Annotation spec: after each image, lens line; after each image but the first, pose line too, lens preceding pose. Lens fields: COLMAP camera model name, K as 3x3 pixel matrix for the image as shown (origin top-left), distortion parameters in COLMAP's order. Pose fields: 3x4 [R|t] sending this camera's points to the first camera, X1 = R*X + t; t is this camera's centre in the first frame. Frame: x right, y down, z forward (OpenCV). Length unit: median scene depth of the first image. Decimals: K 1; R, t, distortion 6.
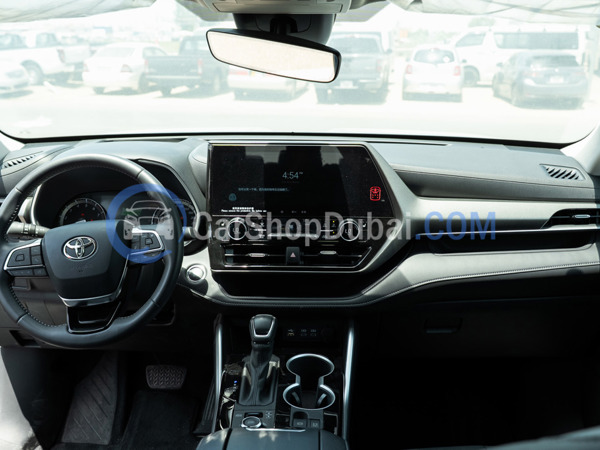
lens RADIAL K [[617.9, 0, 294.6], [0, 617.9, 231.4], [0, 0, 1]] dist [-0.044807, 0.000000]
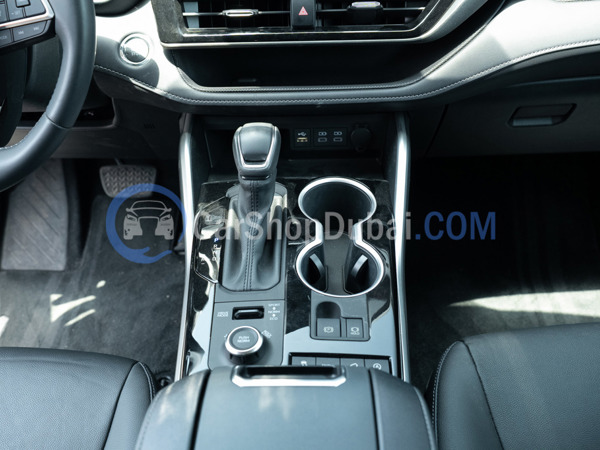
lens RADIAL K [[646.2, 0, 298.7], [0, 646.2, 226.3], [0, 0, 1]] dist [0.003451, 0.000000]
pose [[0.999416, -0.034084, -0.002276, -0.011928], [0.032184, 0.917192, 0.397144, -0.016147], [-0.011449, -0.396985, 0.917753, 0.386304]]
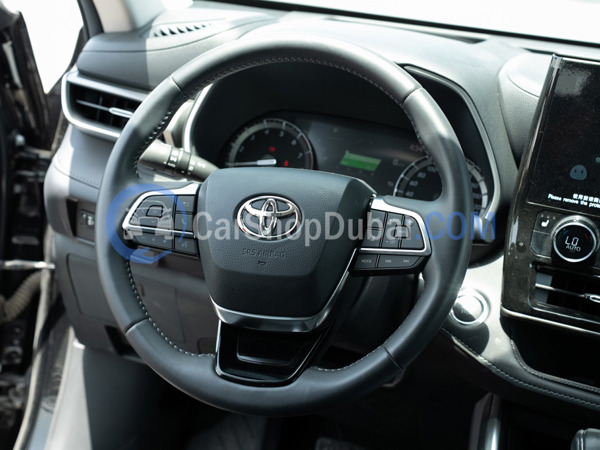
lens RADIAL K [[980.7, 0, 313.5], [0, 980.7, 228.0], [0, 0, 1]] dist [0.324531, 0.000000]
pose [[0.951097, 0.204489, -0.231513, -0.108363], [-0.198340, 0.978868, 0.049789, -0.011396], [0.236802, -0.001436, 0.971557, 0.187123]]
